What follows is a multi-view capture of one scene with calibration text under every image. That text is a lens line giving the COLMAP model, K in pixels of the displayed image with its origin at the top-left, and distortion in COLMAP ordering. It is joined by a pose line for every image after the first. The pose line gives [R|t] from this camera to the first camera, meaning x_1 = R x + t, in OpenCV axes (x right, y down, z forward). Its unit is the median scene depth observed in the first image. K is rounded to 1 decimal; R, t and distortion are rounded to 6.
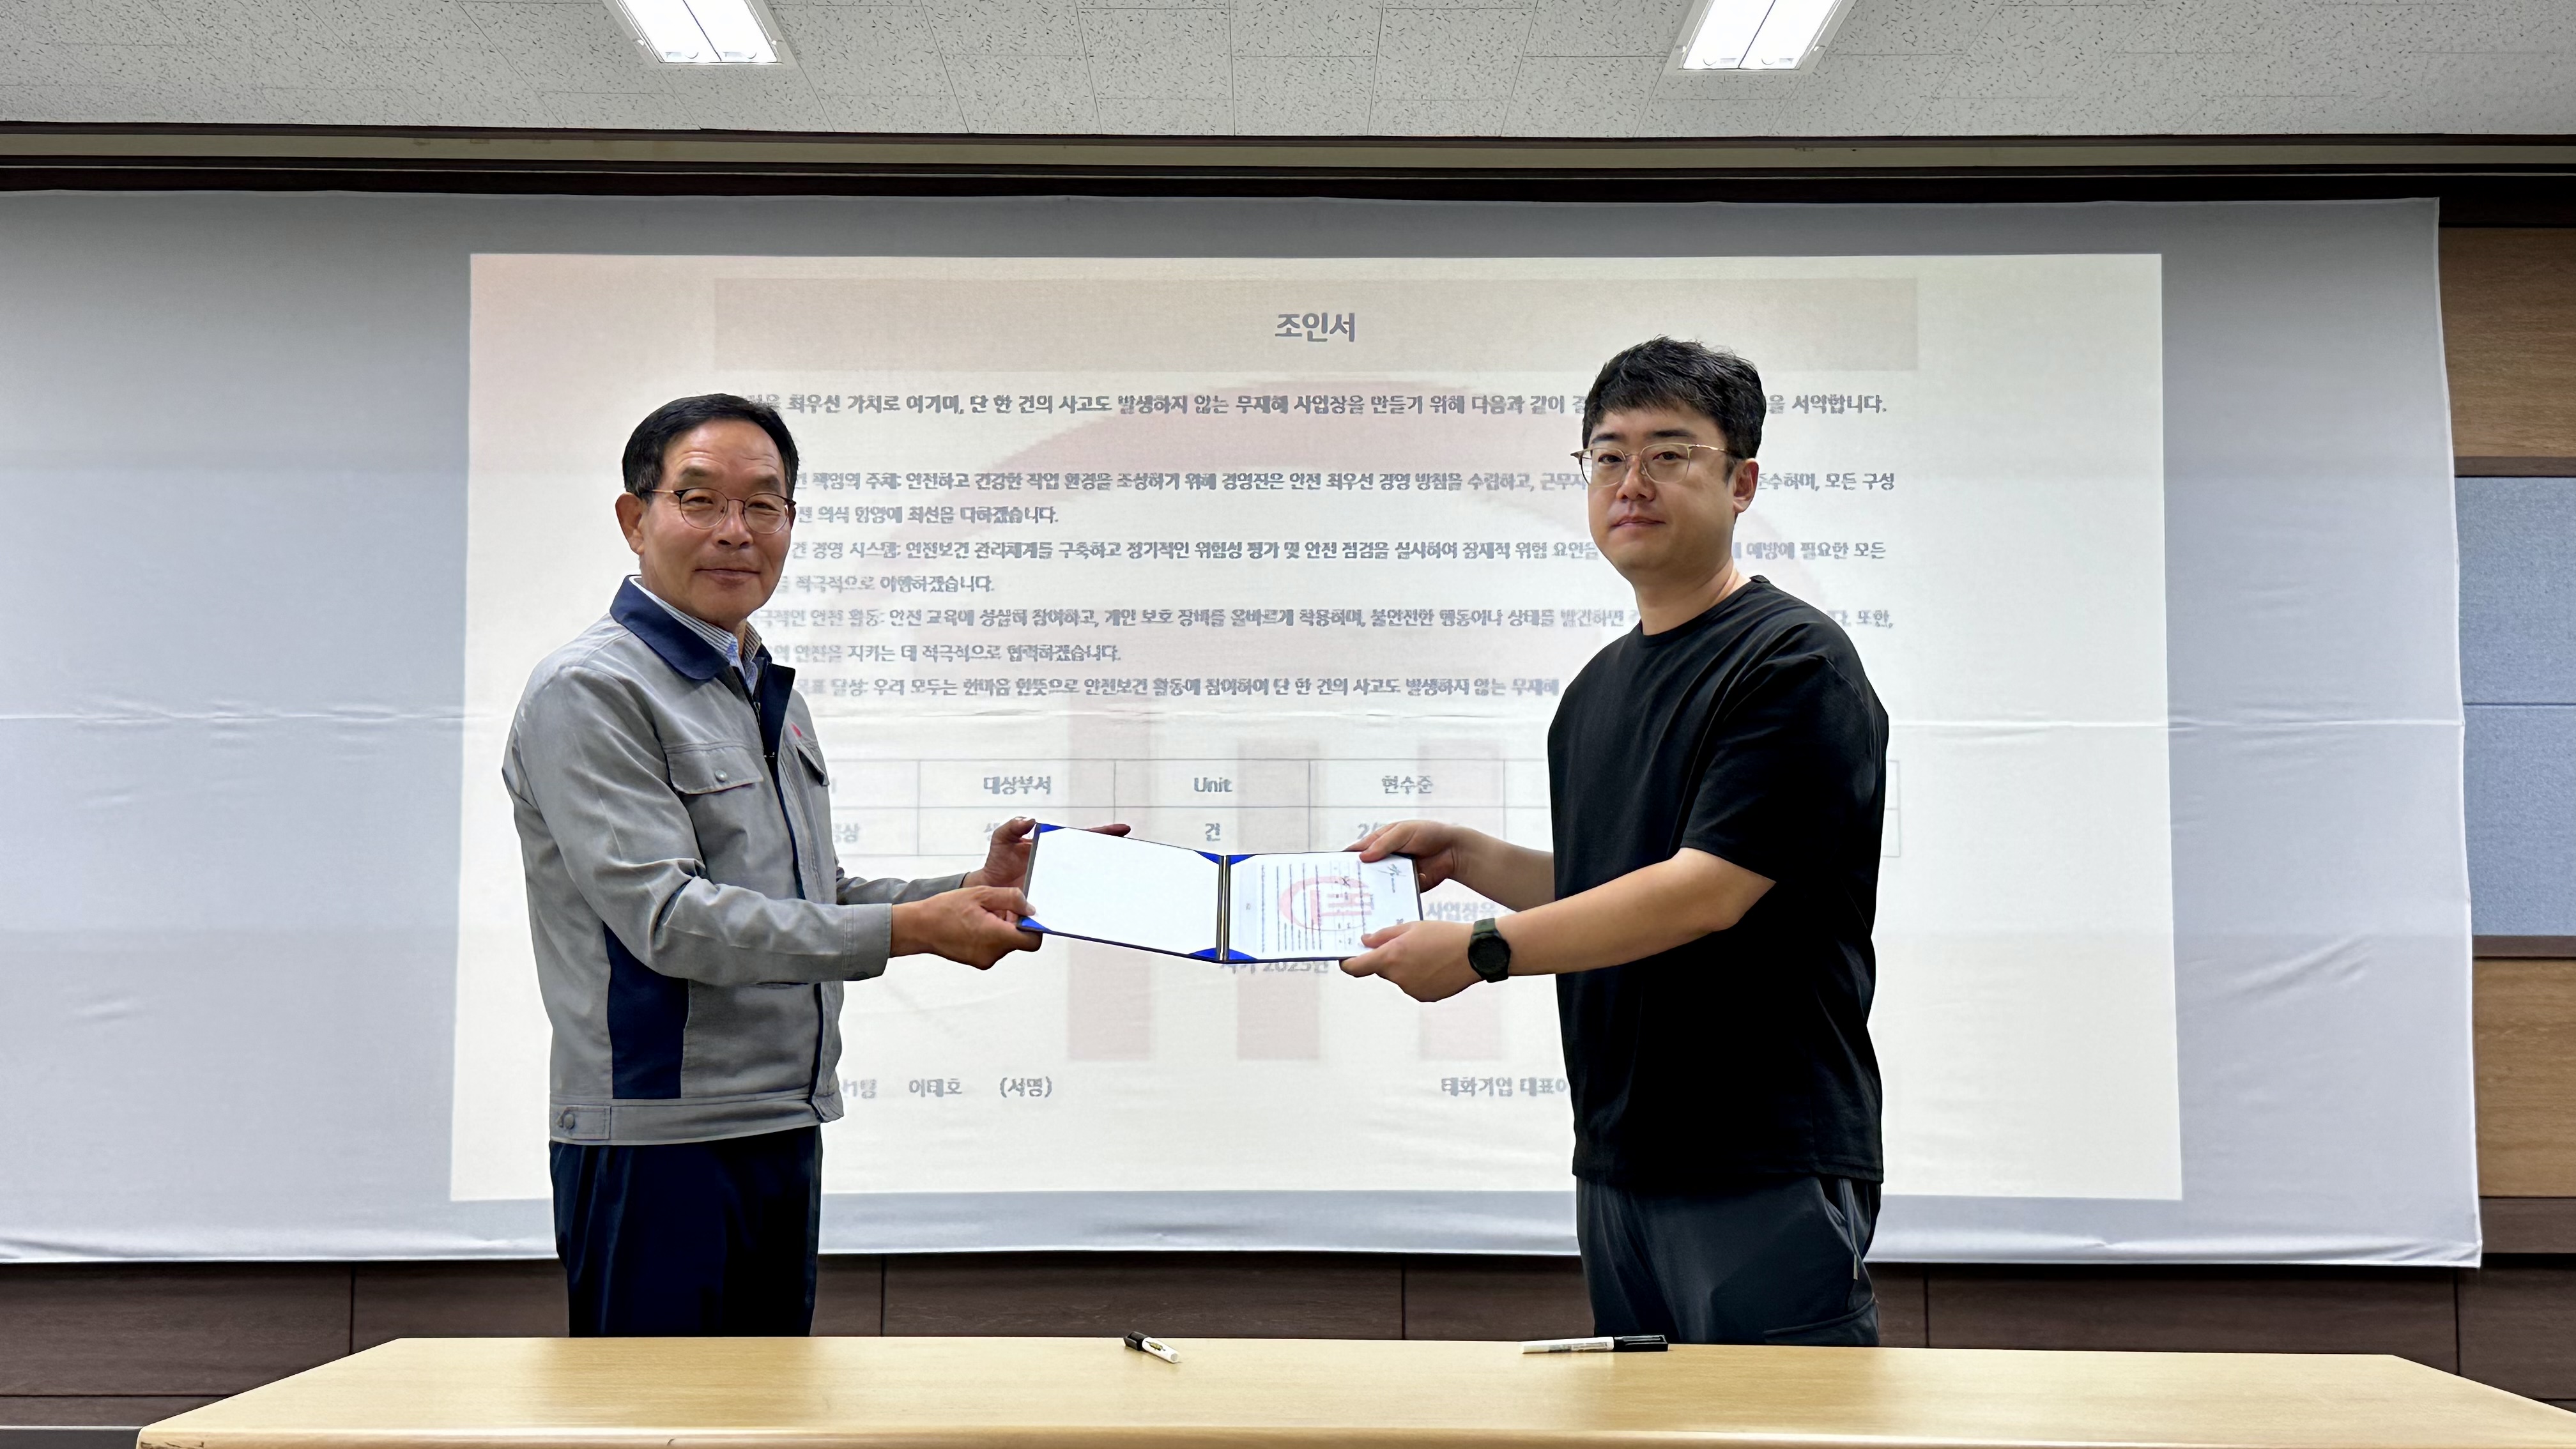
lens RADIAL K [[2768.7, 0, 1288.0], [0, 2768.7, 724.5], [0, 0, 1]] dist [0.146961, -0.290557]
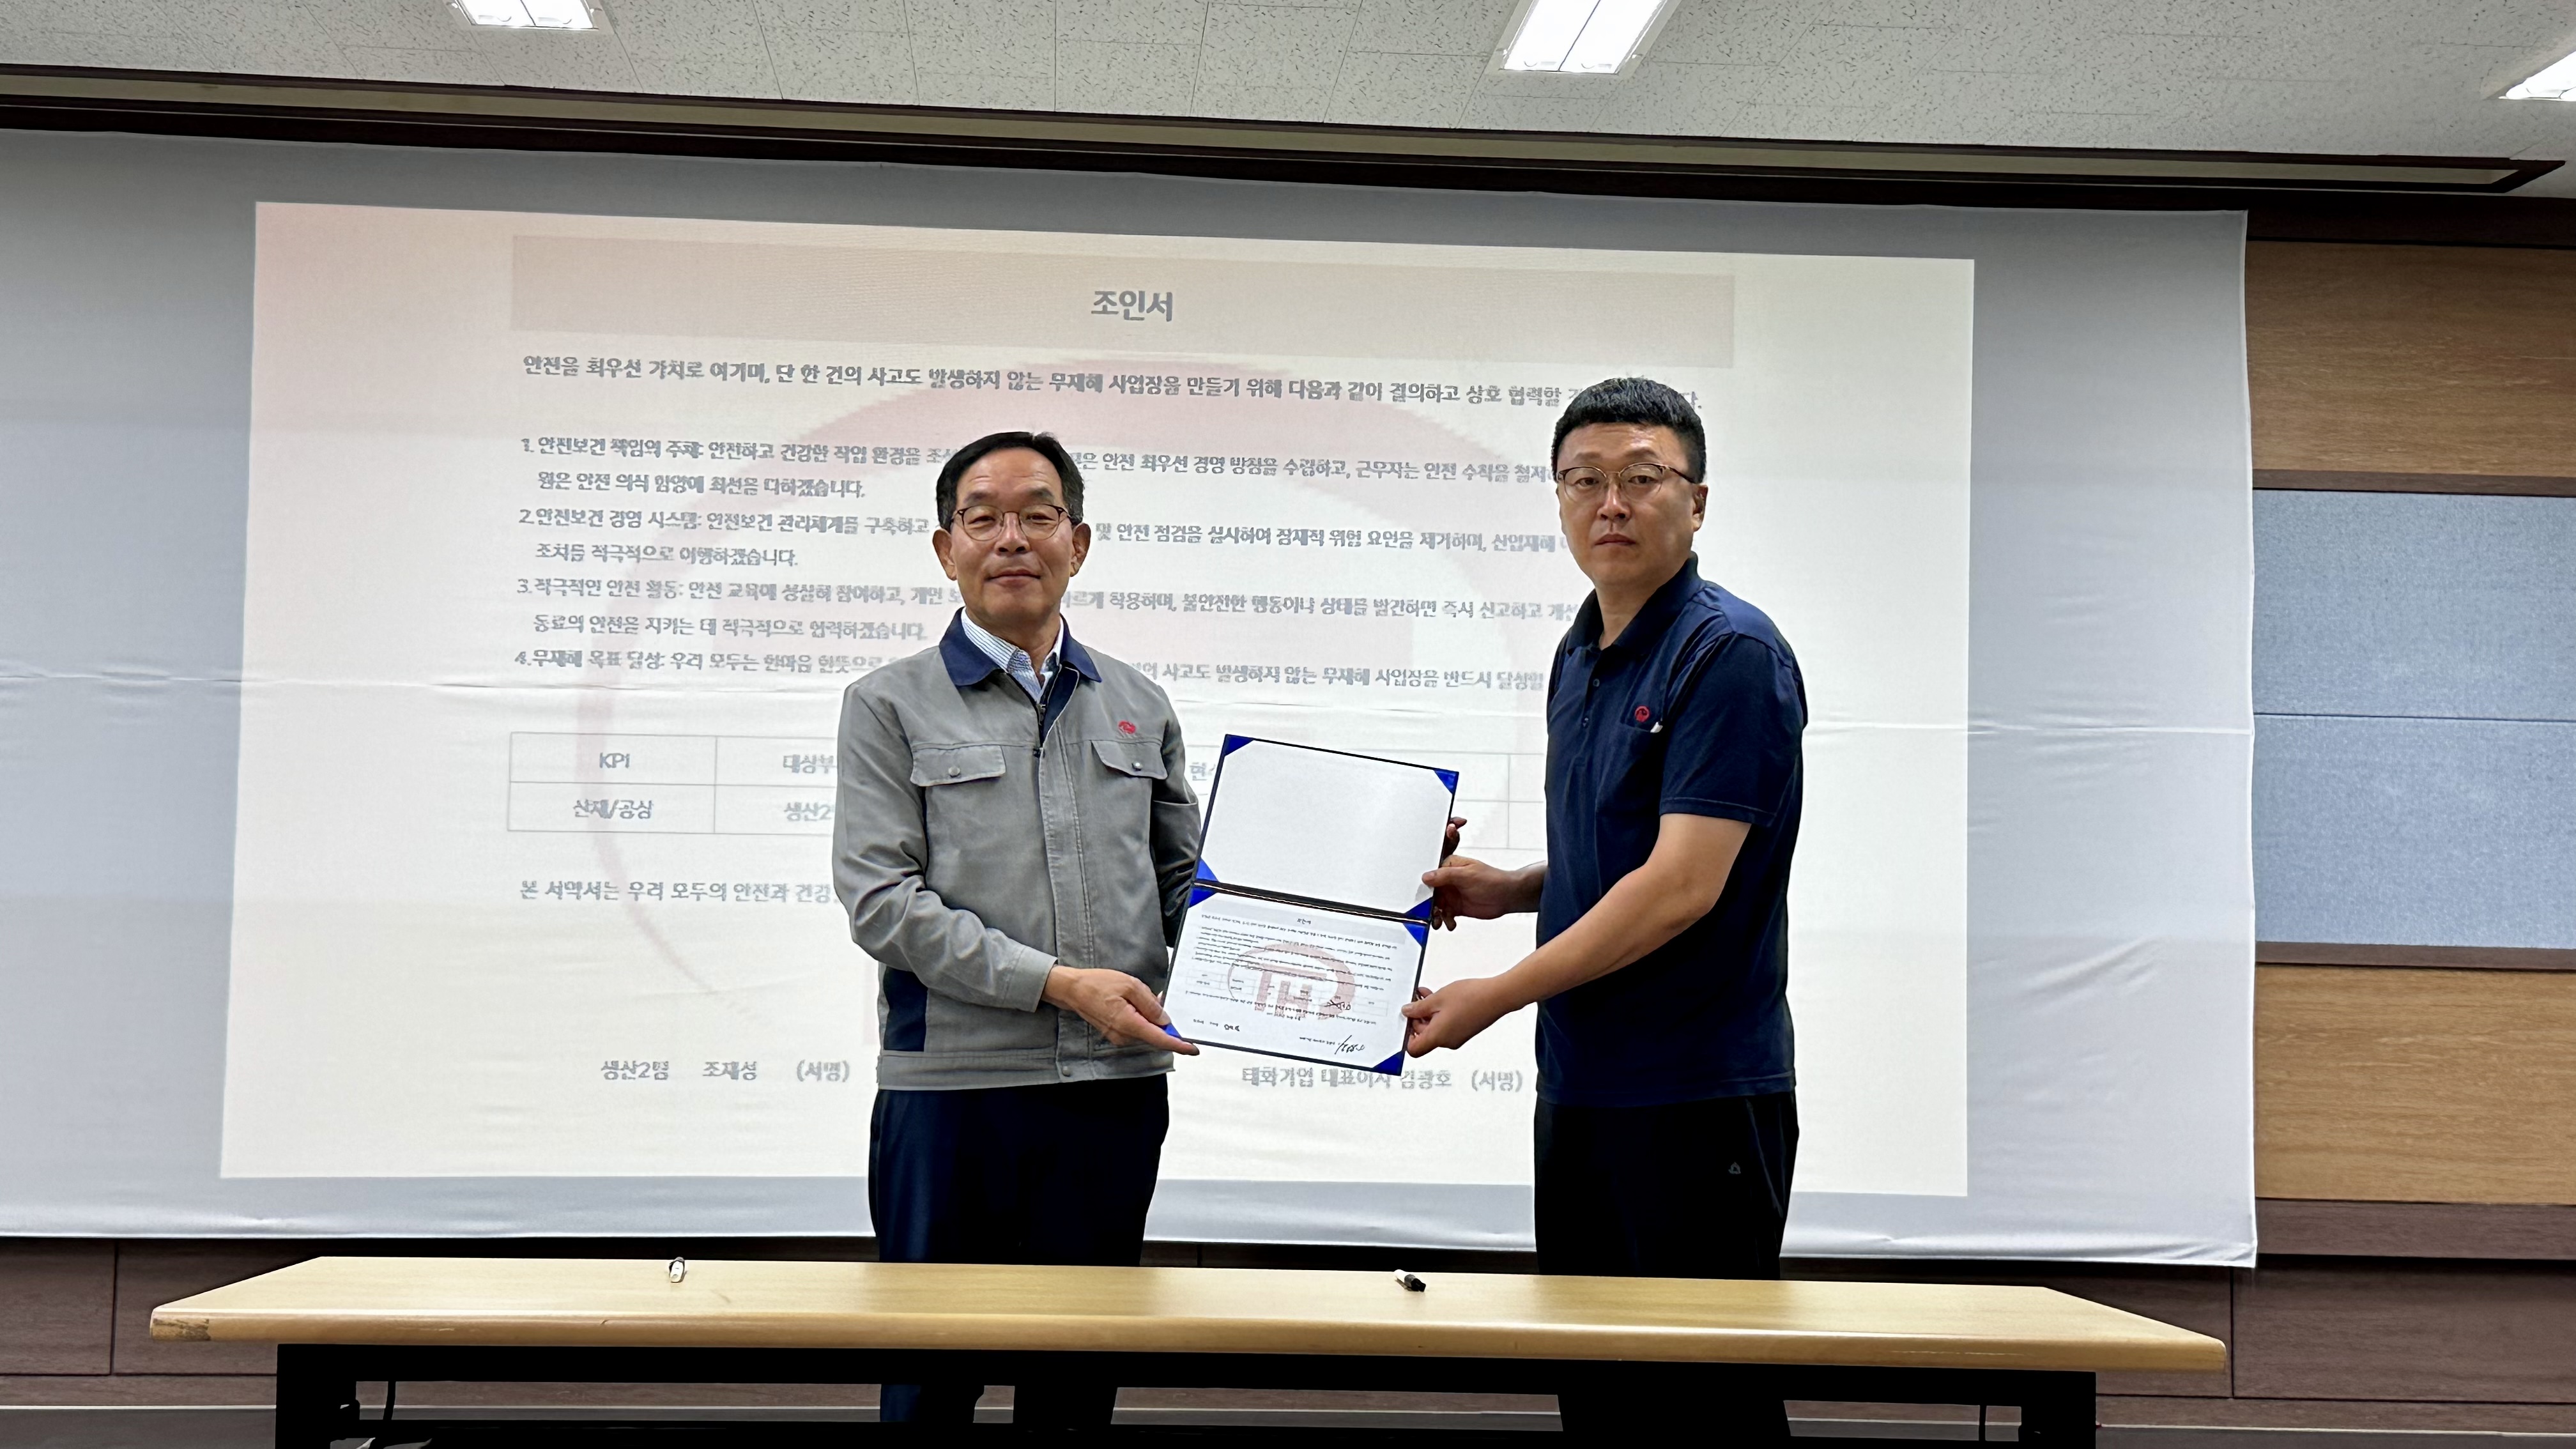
lens RADIAL K [[3281.5, 0, 1288.0], [0, 3281.5, 724.5], [0, 0, 1]] dist [0.128146, -0.034347]
pose [[0.997359, 0.021820, 0.069271, -0.012604], [-0.022756, 0.999660, 0.012744, -0.010752], [-0.068969, -0.014287, 0.997516, -0.170320]]
